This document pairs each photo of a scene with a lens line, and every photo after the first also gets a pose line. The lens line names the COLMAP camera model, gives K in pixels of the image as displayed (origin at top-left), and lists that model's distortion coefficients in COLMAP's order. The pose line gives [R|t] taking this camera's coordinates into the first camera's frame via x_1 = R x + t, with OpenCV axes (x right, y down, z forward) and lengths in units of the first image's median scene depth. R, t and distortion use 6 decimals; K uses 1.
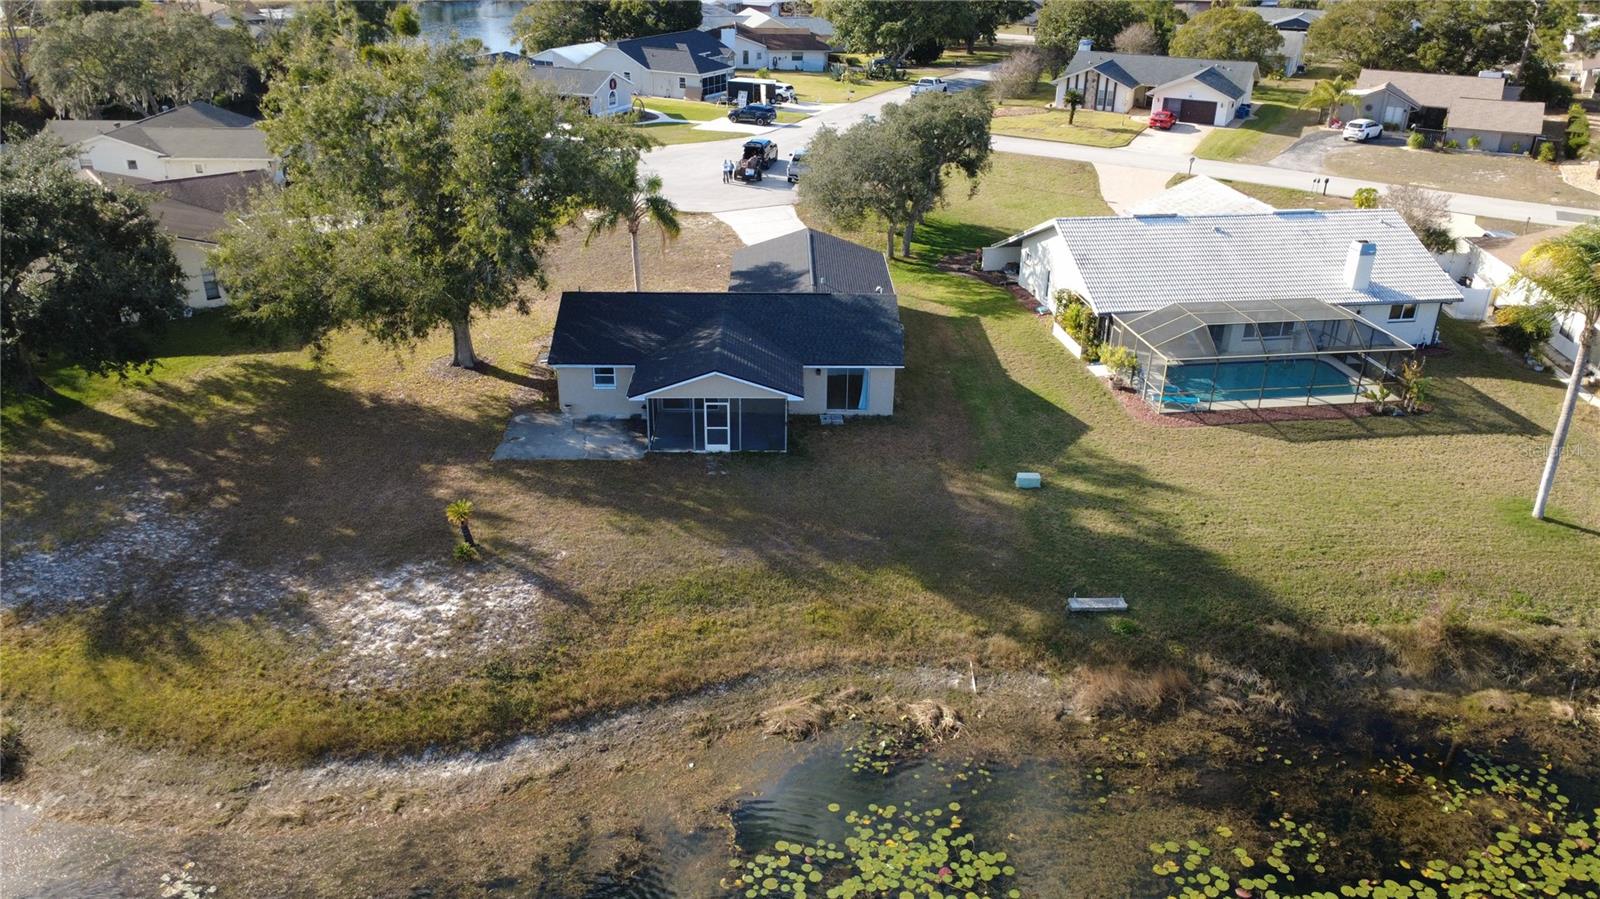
lens RADIAL K [[1172.7, 0, 802.9], [0, 1172.7, 453.4], [0, 0, 1]] dist [0.000746, 0.003205]
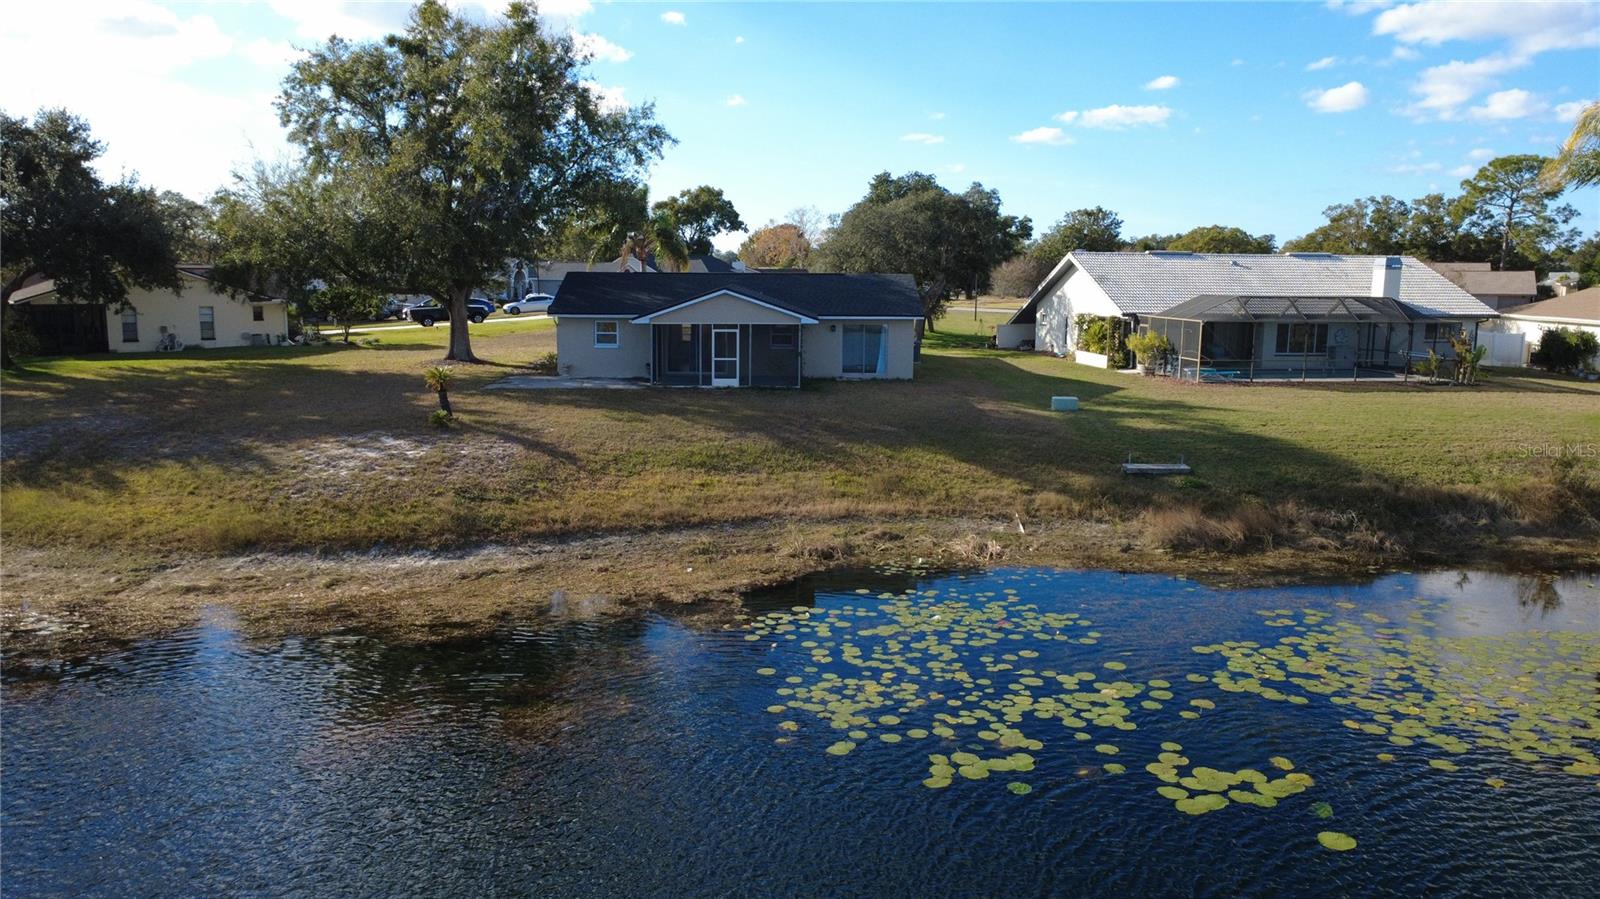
lens RADIAL K [[1172.7, 0, 802.7], [0, 1172.7, 445.1], [0, 0, 1]] dist [0.000746, 0.003205]
pose [[0.999994, -0.001299, -0.003333, -0.010985], [0.000257, 0.955381, -0.295376, 0.387713], [0.003568, 0.295373, 0.955375, 0.162709]]
